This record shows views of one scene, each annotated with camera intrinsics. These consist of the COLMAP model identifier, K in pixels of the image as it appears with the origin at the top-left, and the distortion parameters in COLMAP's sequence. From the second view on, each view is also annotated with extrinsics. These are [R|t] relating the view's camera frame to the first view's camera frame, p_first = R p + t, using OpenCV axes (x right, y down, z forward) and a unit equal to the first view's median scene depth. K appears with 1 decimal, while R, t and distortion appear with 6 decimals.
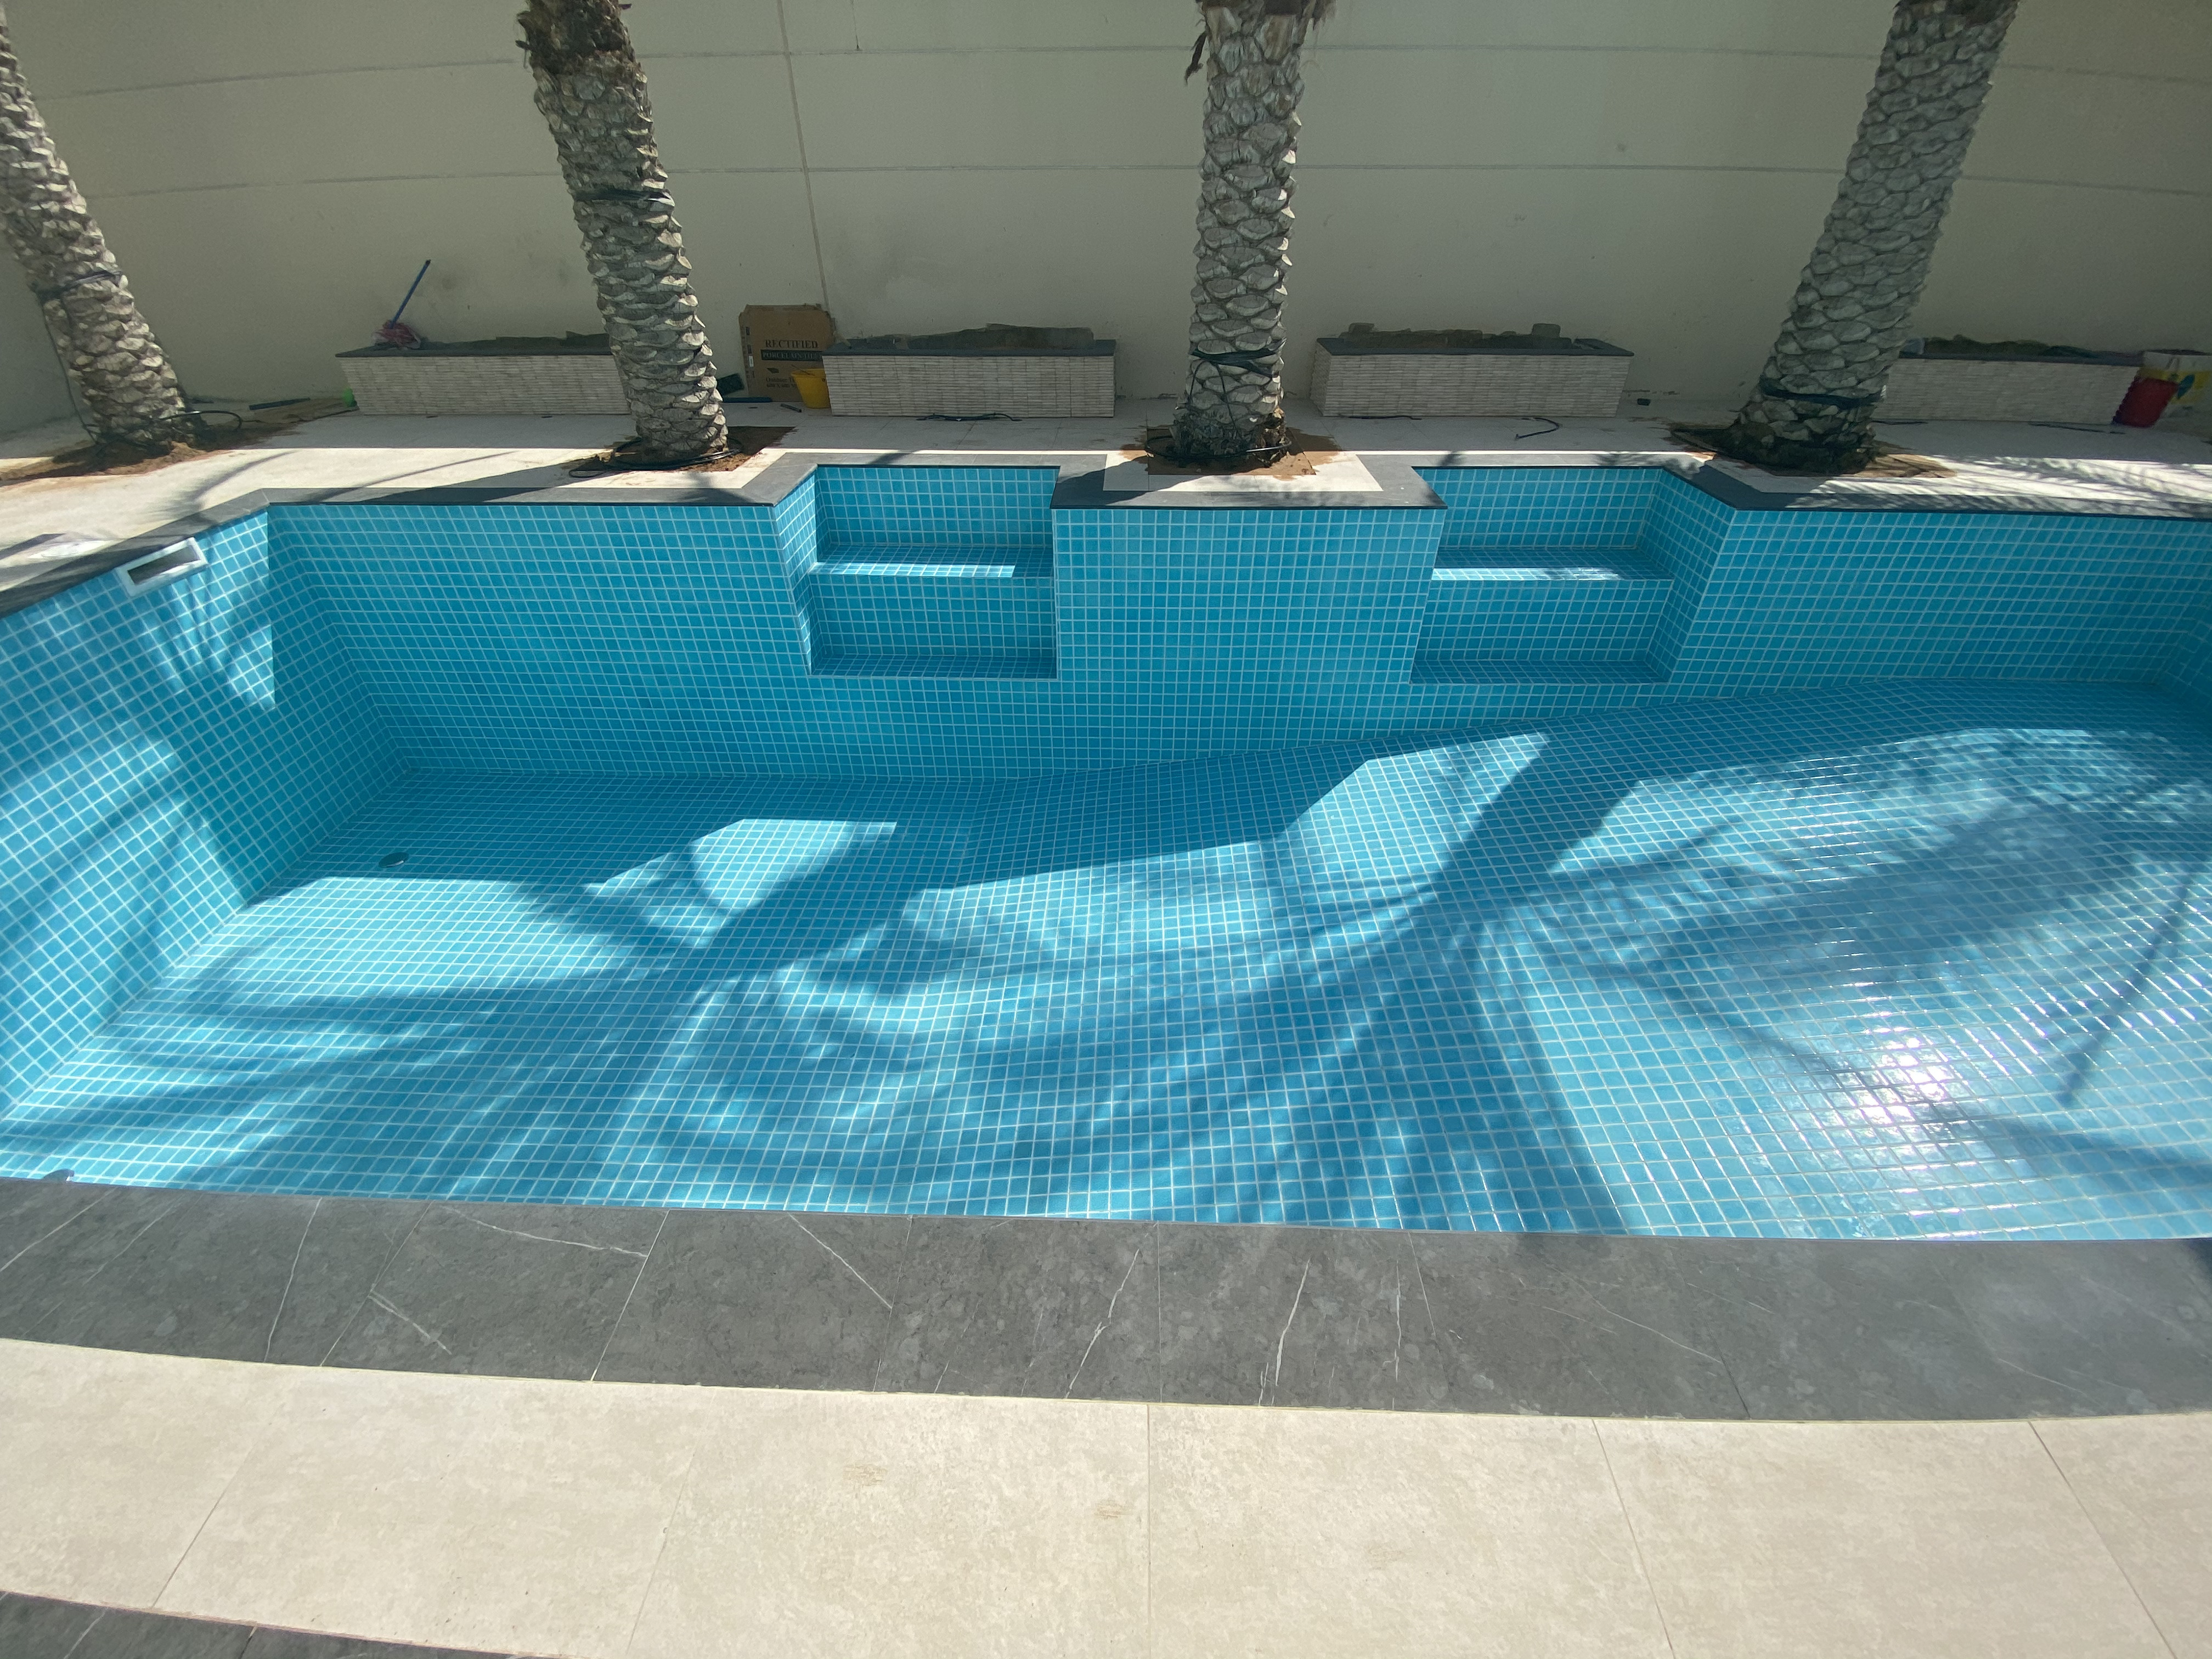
lens RADIAL K [[893.3, 0, 1112.9], [0, 893.3, 825.0], [0, 0, 1]] dist [0.015637, -0.015818]
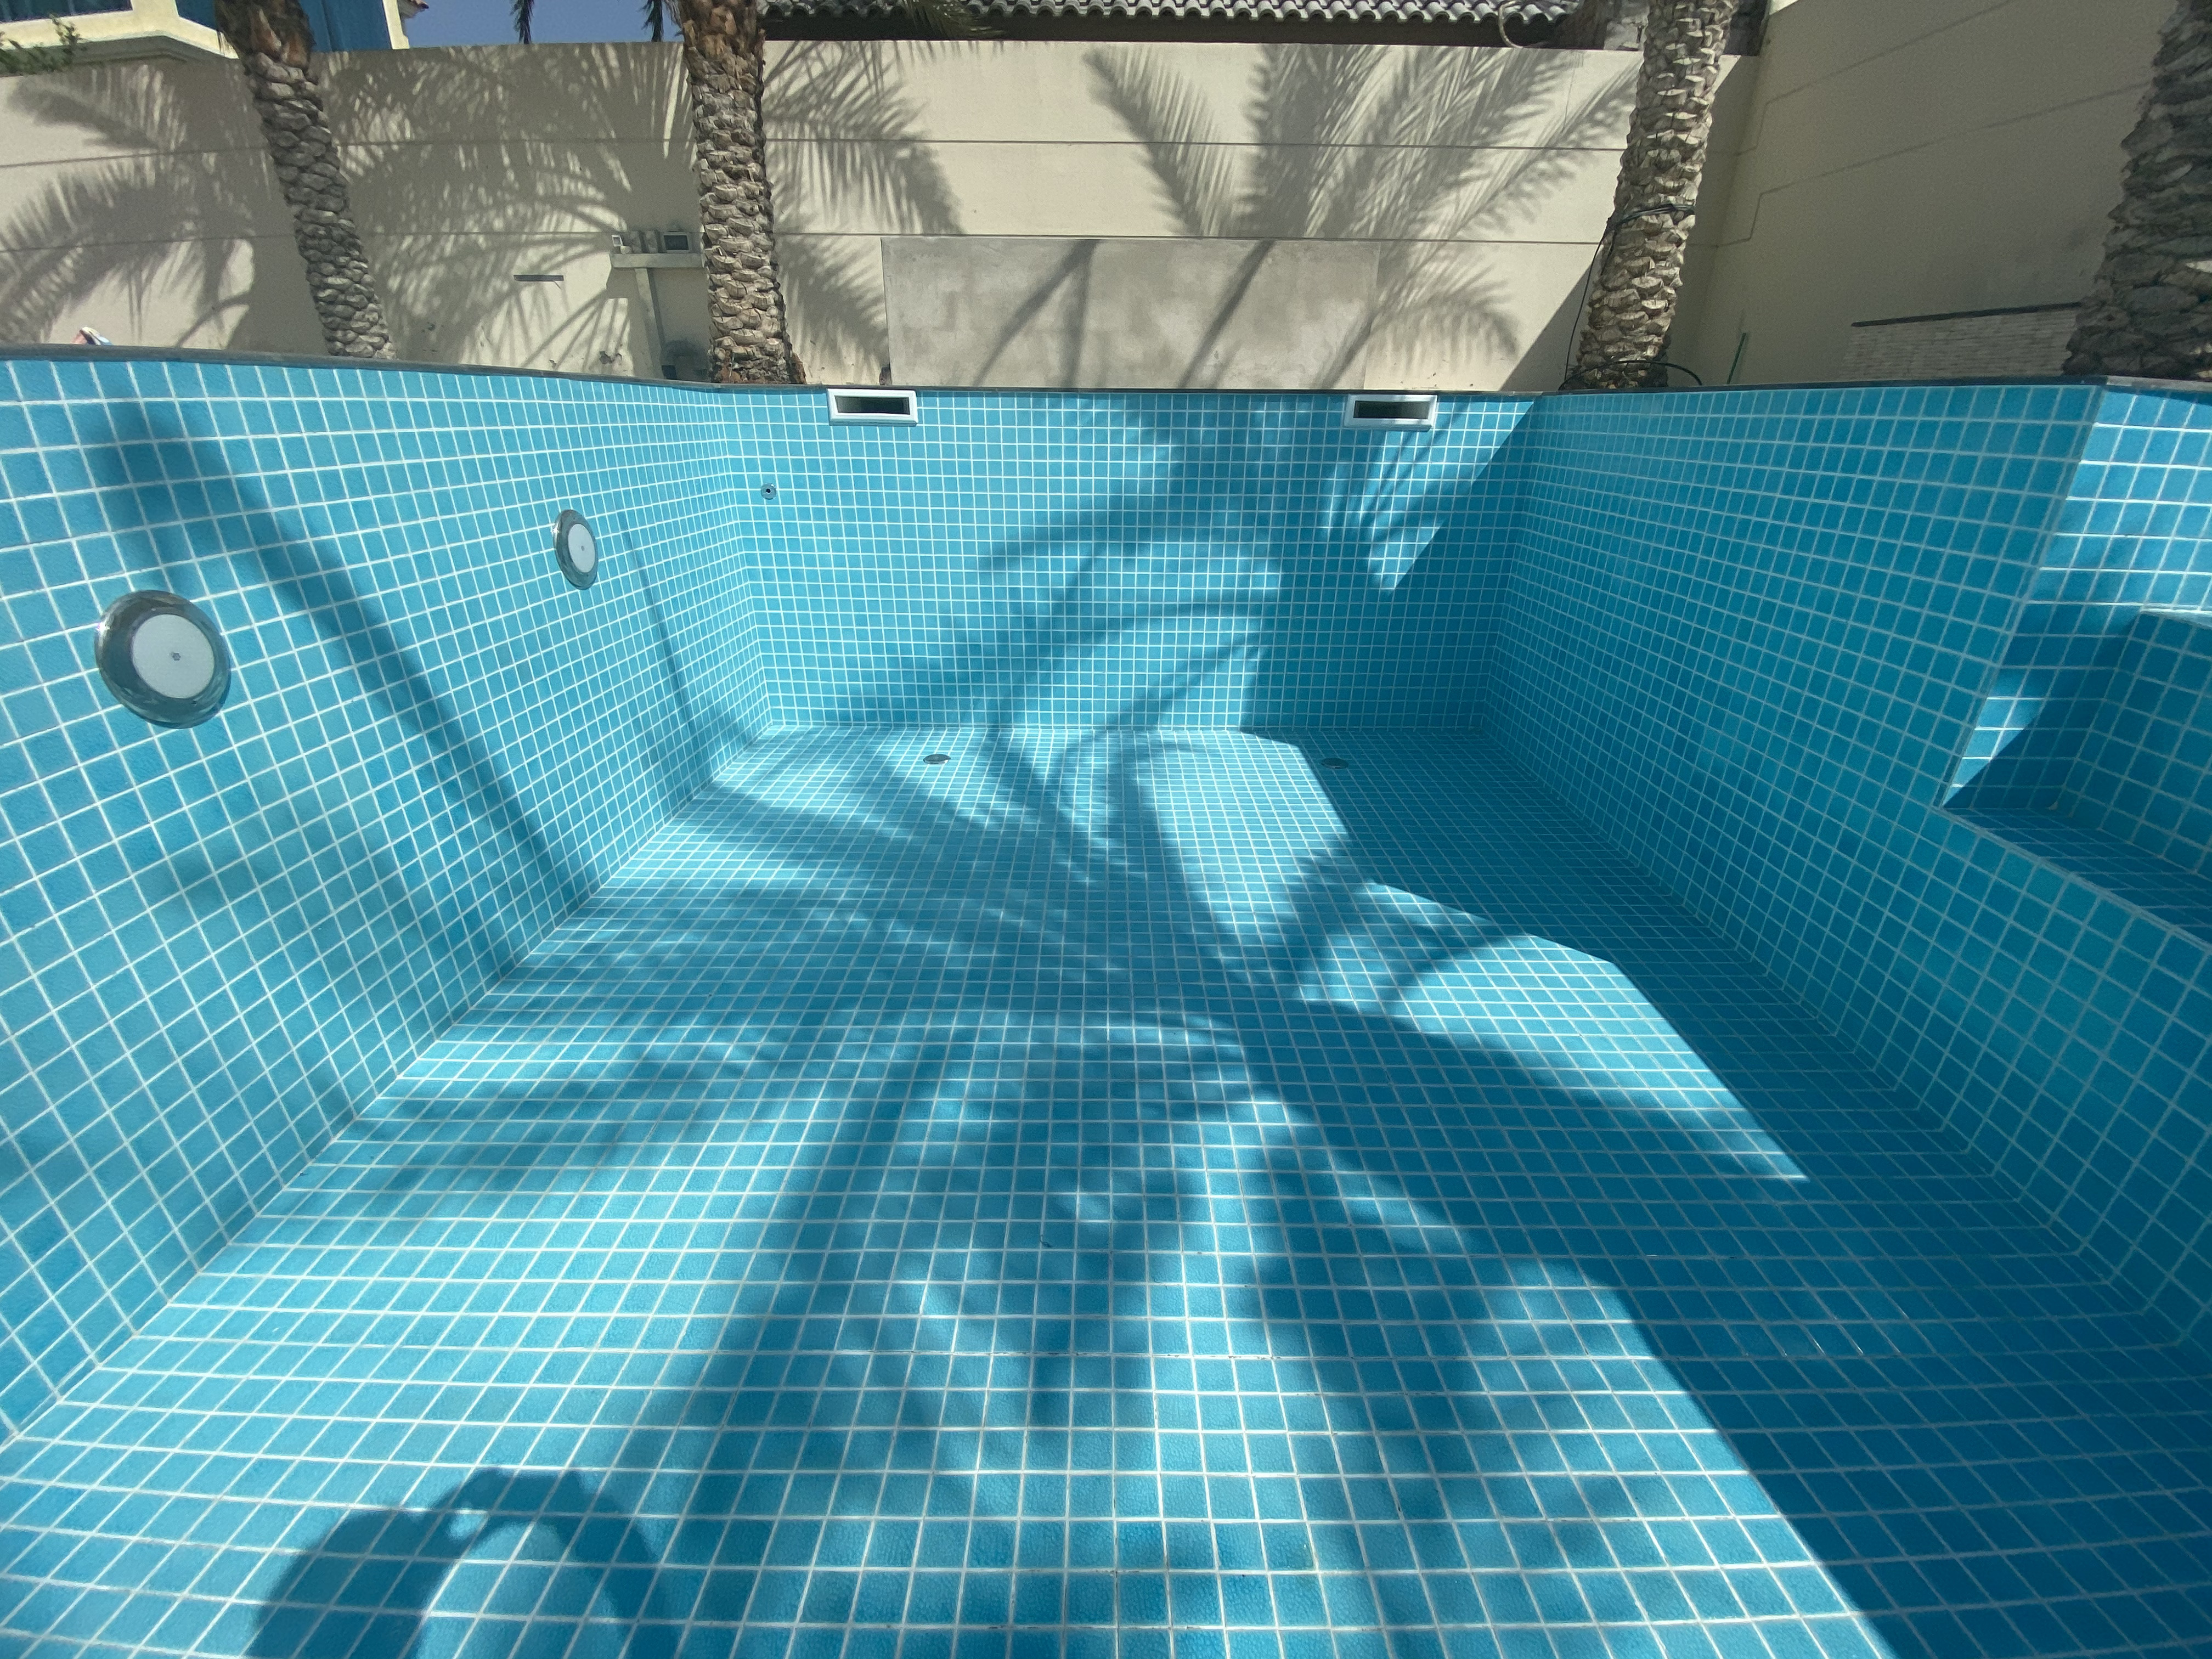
lens RADIAL K [[893.3, 0, 1104.7], [0, 893.3, 822.7], [0, 0, 1]] dist [0.015637, -0.015818]
pose [[0.035003, 0.420888, -0.906437, 0.041961], [-0.590875, 0.740204, 0.320883, -0.073157], [0.806004, 0.524359, 0.274601, 0.651301]]
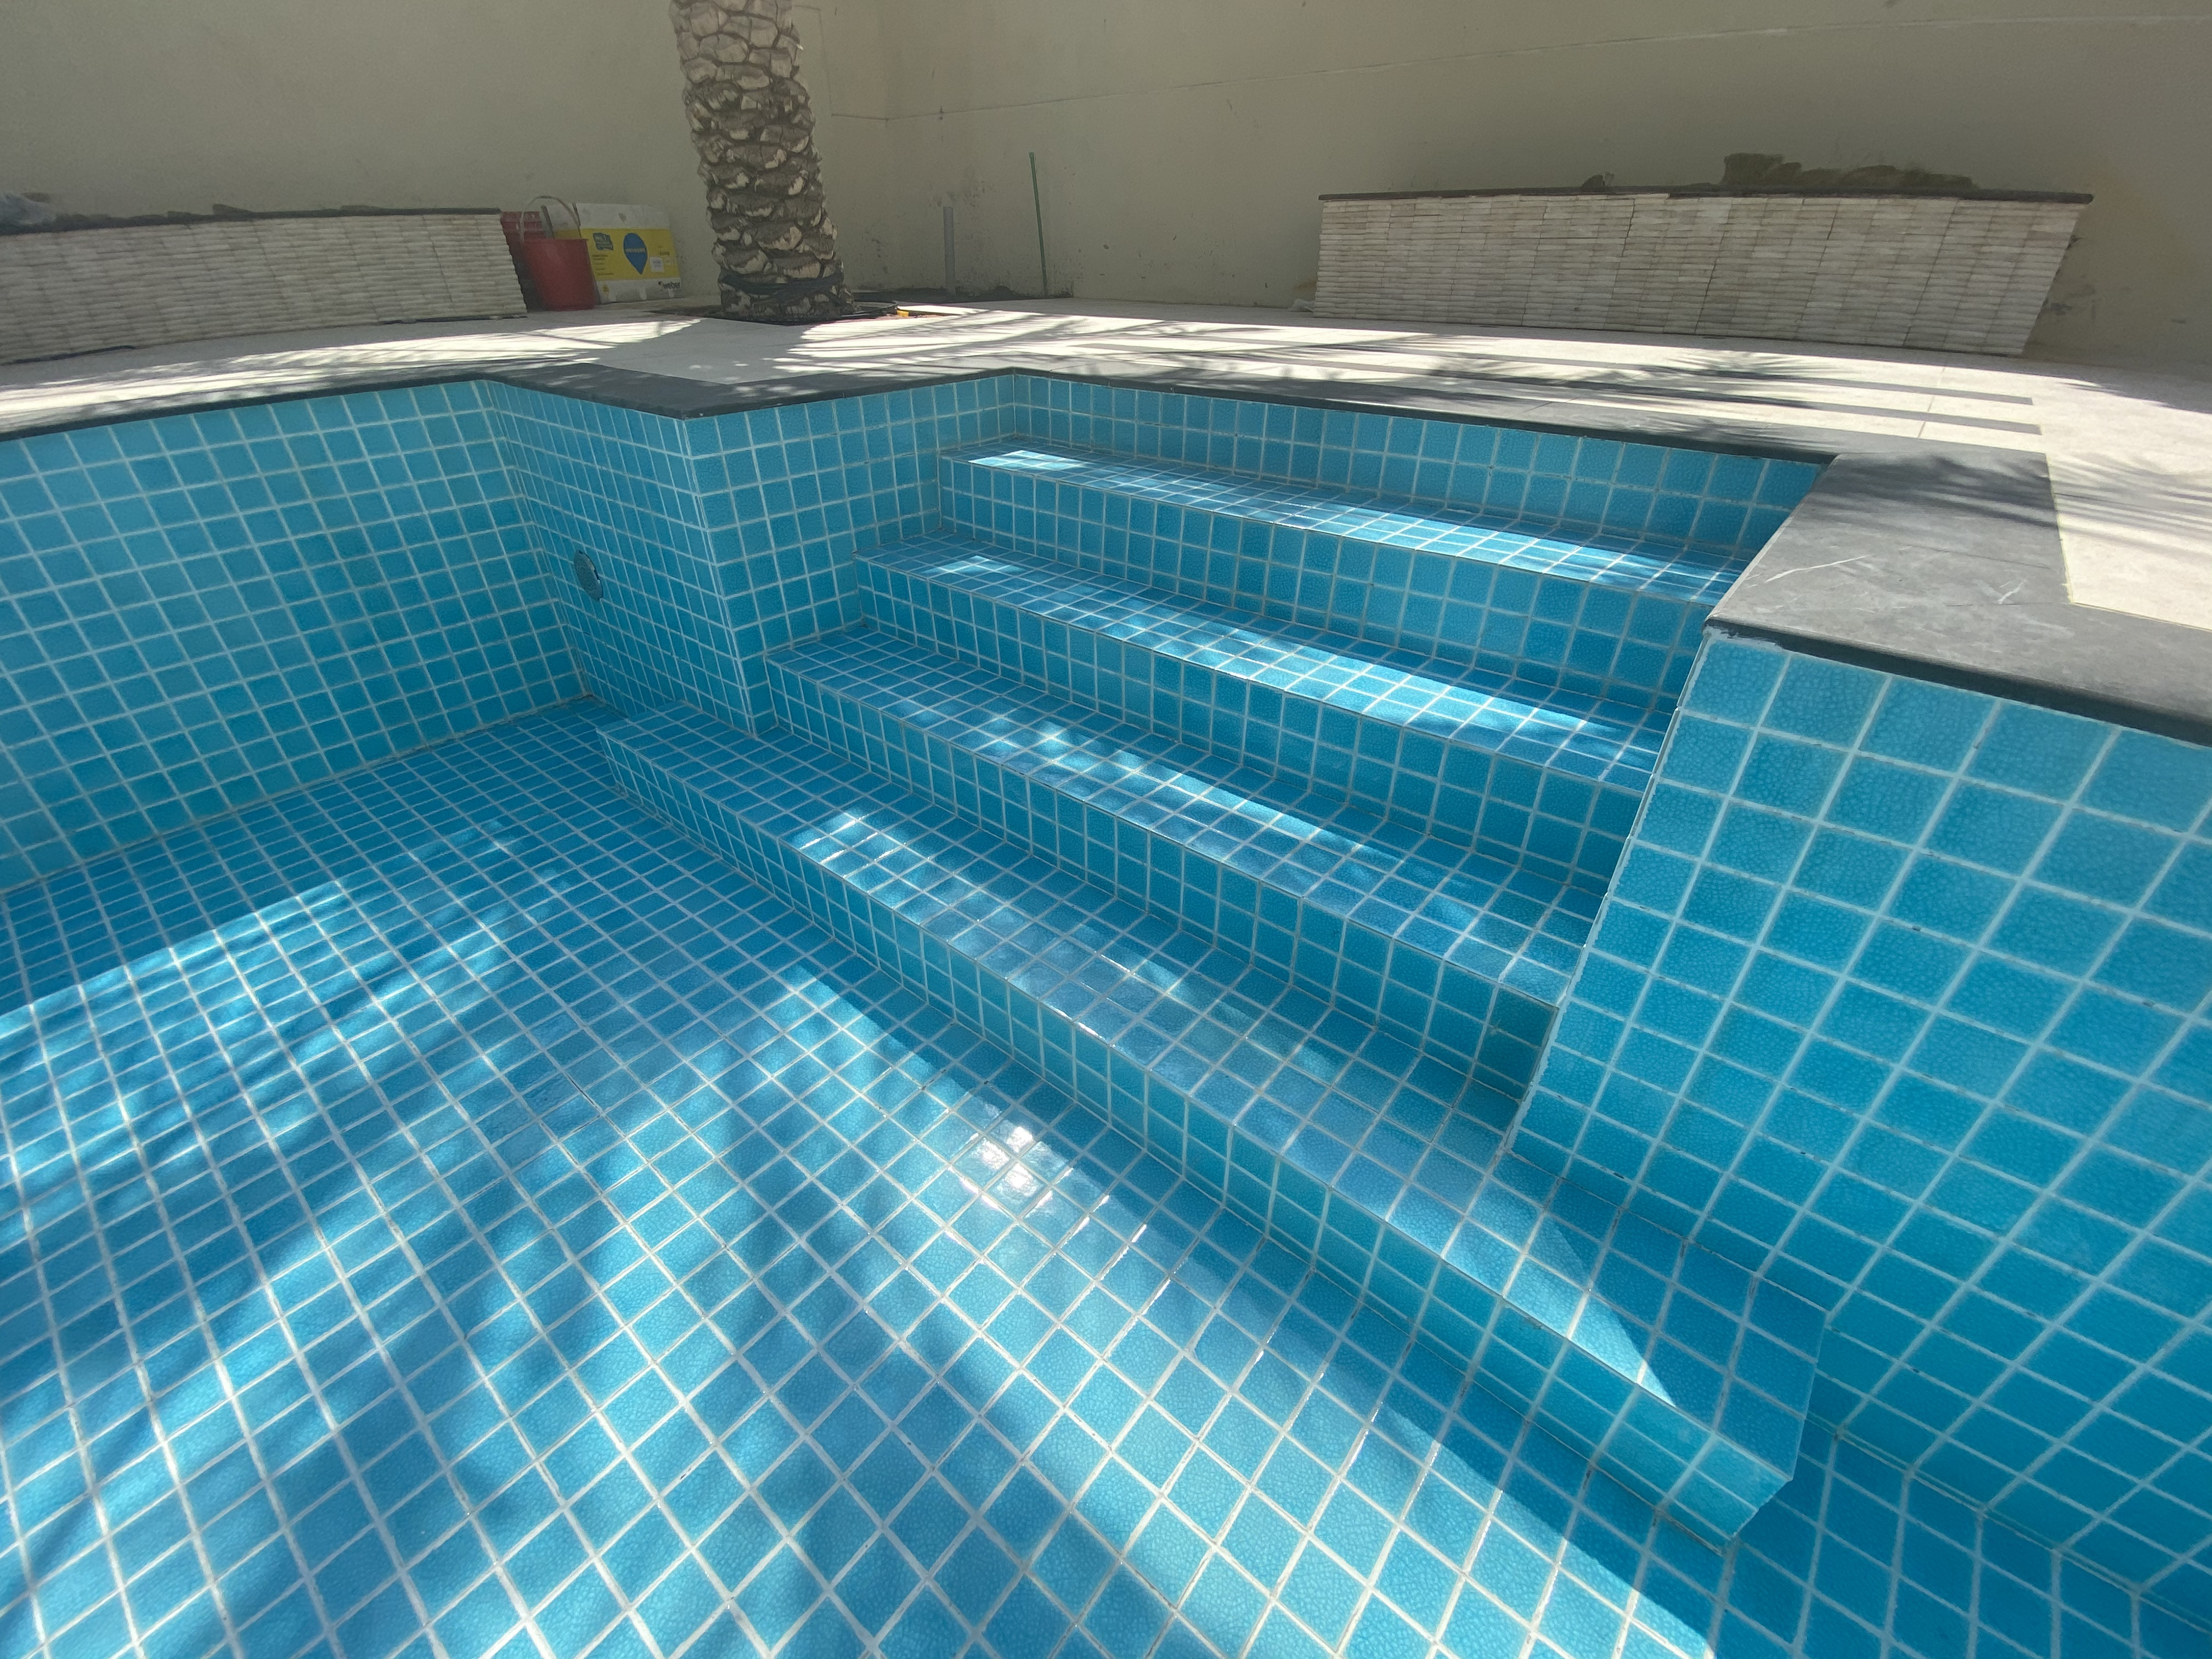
lens RADIAL K [[921.3, 0, 1103.5], [0, 921.3, 821.2], [0, 0, 1]] dist [-0.000236, -0.000882]
pose [[0.612944, -0.423536, 0.667021, 1.068731], [0.461160, 0.877254, 0.133254, -0.018468], [-0.641585, 0.225926, 0.733025, 0.422816]]
